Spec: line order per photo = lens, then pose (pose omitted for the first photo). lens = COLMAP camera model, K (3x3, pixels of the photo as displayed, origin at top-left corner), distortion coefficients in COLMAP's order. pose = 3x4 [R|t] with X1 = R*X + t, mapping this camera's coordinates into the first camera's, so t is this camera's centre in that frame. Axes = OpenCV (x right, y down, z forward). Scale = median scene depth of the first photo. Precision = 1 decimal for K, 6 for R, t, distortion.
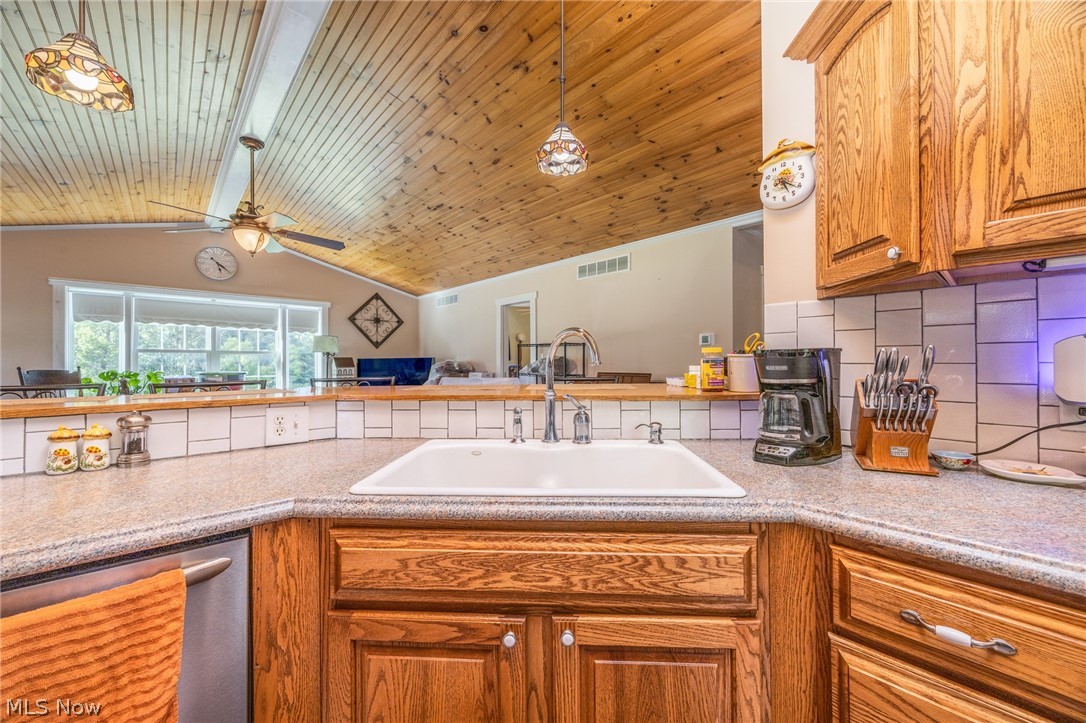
lens RADIAL K [[418.0, 0, 544.3], [0, 418.0, 360.2], [0, 0, 1]] dist [0.000364, 0.000085]
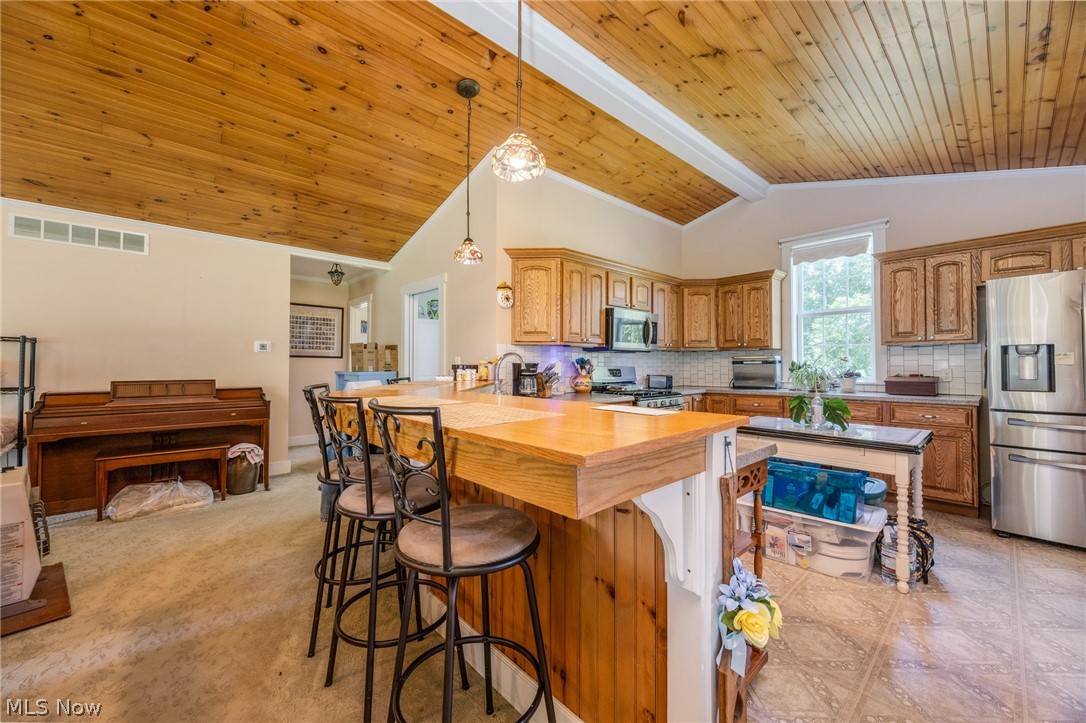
lens RADIAL K [[418.0, 0, 534.9], [0, 418.0, 361.4], [0, 0, 1]] dist [0.000364, 0.000085]
pose [[0.021095, 0.010917, 0.999718, -0.743793], [-0.005163, 0.999928, -0.010811, -0.002112], [-0.999764, -0.004933, 0.021150, 0.279315]]
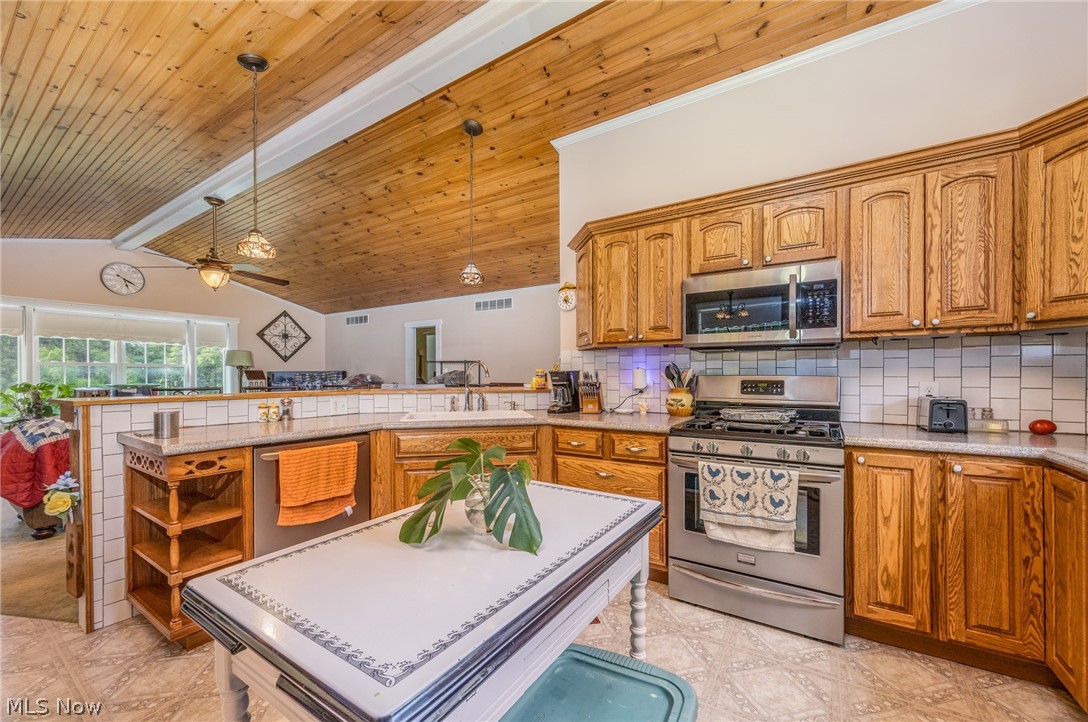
lens RADIAL K [[418.8, 0, 545.9], [0, 418.8, 378.7], [0, 0, 1]] dist [0.000364, 0.000085]
pose [[0.967160, -0.001073, 0.254165, -0.053629], [-0.002570, 0.999899, 0.014003, -0.004351], [-0.254154, -0.014196, 0.967059, -0.468306]]
